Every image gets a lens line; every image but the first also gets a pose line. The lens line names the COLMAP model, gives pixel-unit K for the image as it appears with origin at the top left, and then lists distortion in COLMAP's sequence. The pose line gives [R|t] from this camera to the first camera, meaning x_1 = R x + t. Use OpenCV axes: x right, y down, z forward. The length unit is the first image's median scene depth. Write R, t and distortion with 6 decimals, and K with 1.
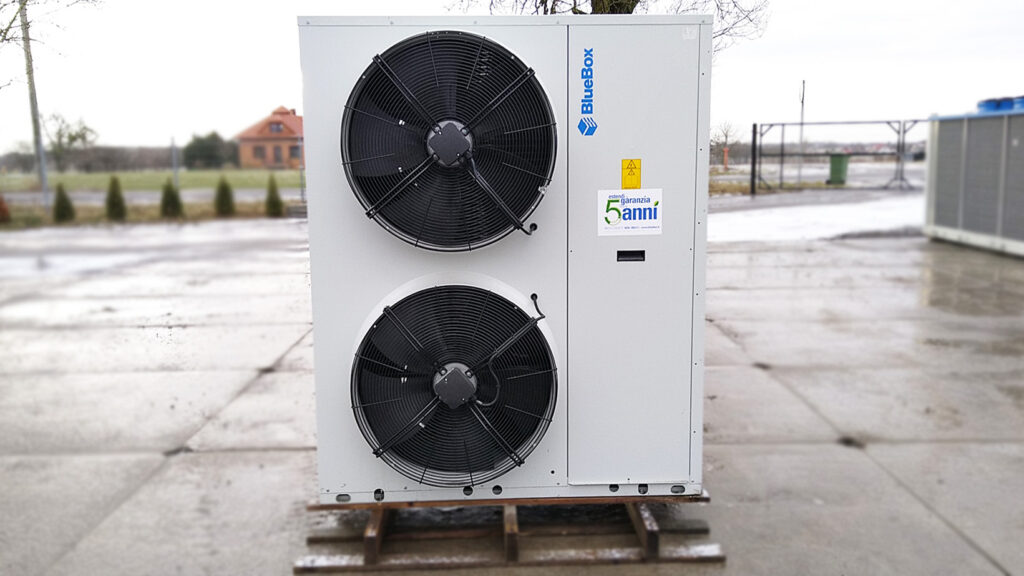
lens RADIAL K [[904.0, 0, 512.0], [0, 904.0, 288.0], [0, 0, 1]] dist [0.051254, 0.003402]
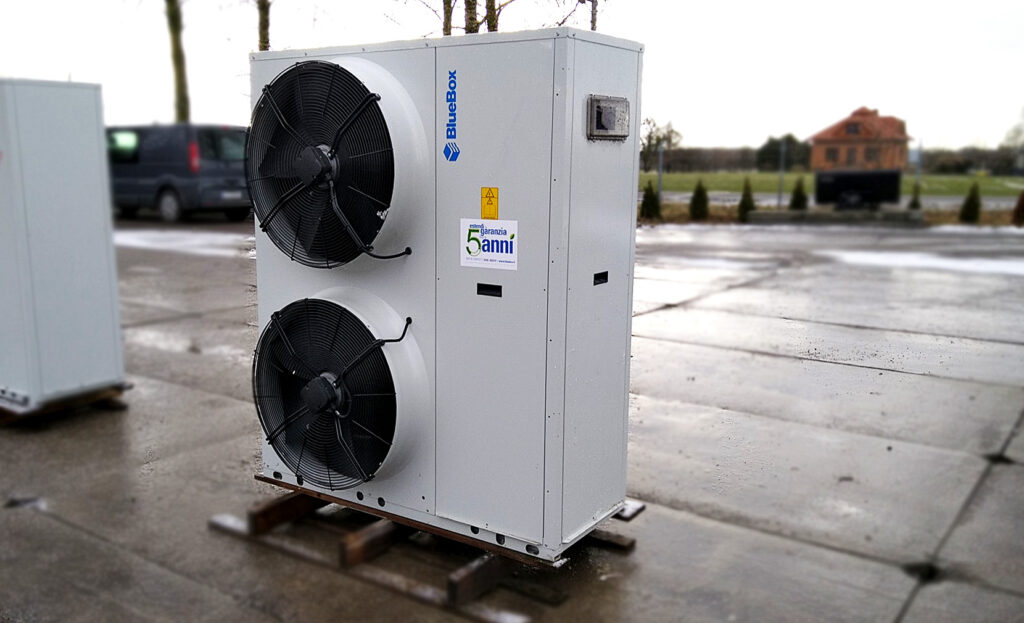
lens RADIAL K [[911.7, 0, 481.5], [0, 911.7, 314.1], [0, 0, 1]] dist [0.031299, -0.008076]
pose [[0.797227, 0.120323, -0.591567, 0.691449], [-0.105436, 0.992626, 0.059806, -0.067034], [0.594401, 0.014693, 0.804034, 0.236740]]
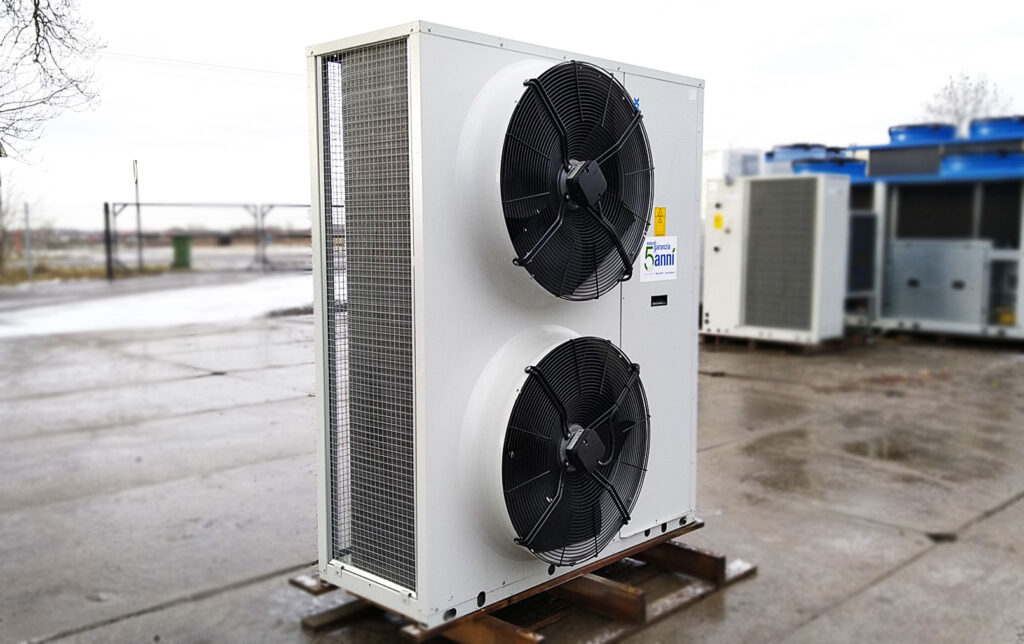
lens RADIAL K [[929.9, 0, 512.0], [0, 929.9, 322.0], [0, 0, 1]] dist [0.036800, -0.001973]
pose [[0.725039, -0.057867, 0.686273, -0.725771], [0.099037, 0.994868, -0.020744, -0.005984], [-0.681550, 0.083006, 0.727048, 0.345844]]
